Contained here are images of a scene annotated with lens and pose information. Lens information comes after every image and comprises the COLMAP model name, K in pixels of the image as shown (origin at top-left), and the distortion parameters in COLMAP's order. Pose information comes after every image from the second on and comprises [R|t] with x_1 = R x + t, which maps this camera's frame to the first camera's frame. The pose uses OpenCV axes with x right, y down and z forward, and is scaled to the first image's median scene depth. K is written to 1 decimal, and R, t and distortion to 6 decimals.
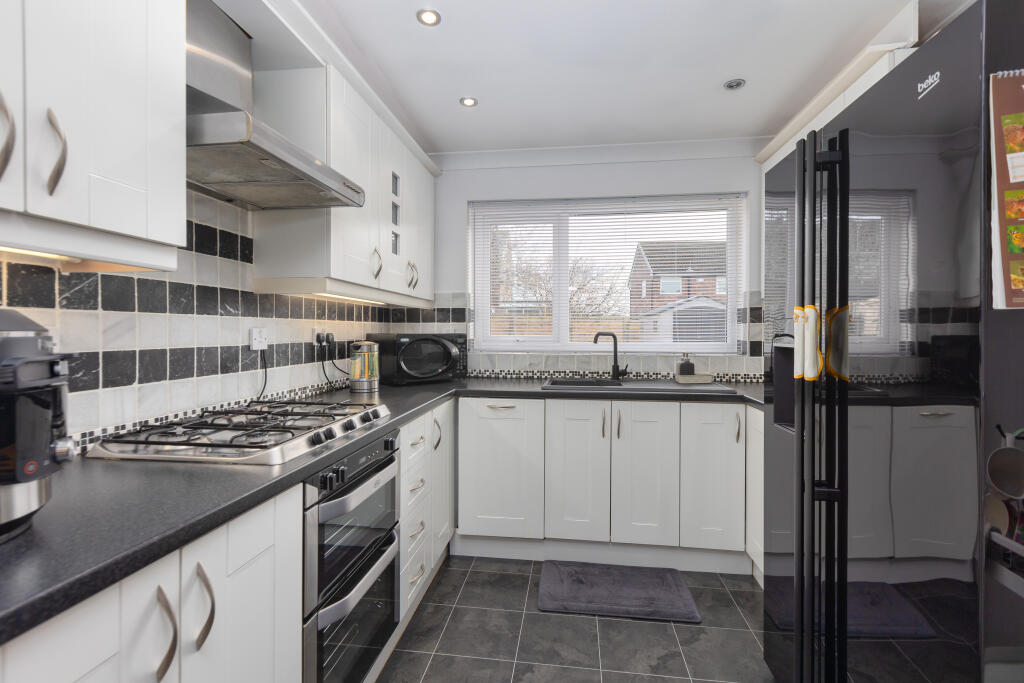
lens RADIAL K [[481.1, 0, 511.7], [0, 481.1, 335.4], [0, 0, 1]] dist [-0.000894, 0.000369]
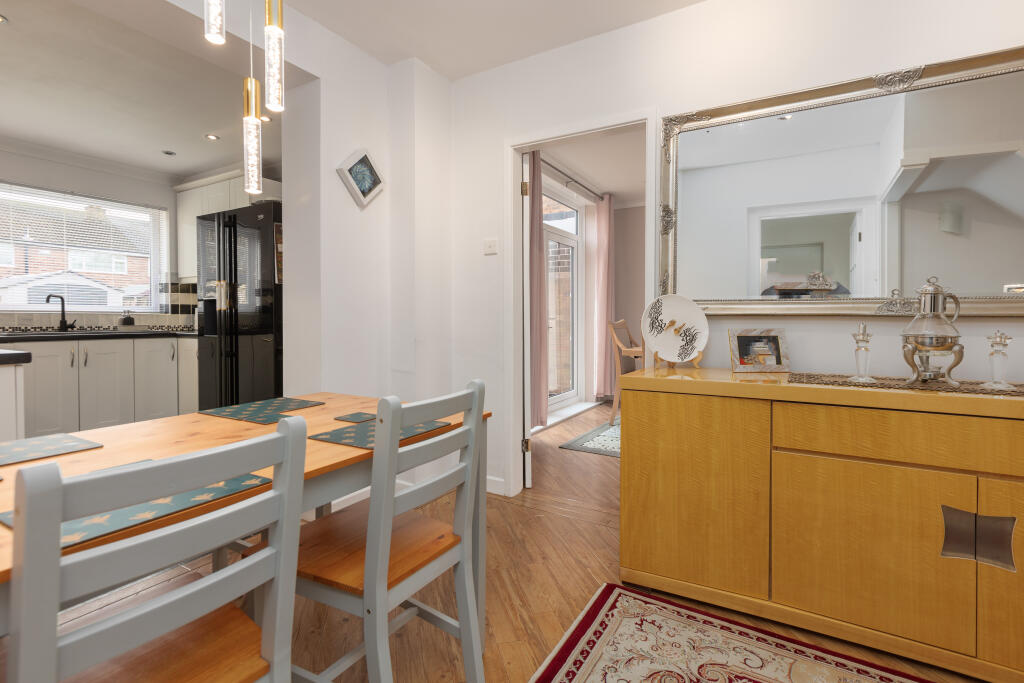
lens RADIAL K [[481.1, 0, 509.0], [0, 481.1, 323.0], [0, 0, 1]] dist [-0.000894, 0.000369]
pose [[0.396895, -0.009802, 0.917812, -0.531816], [0.010244, 0.999928, 0.006249, 0.076840], [-0.917807, 0.006921, 0.396967, -0.664225]]
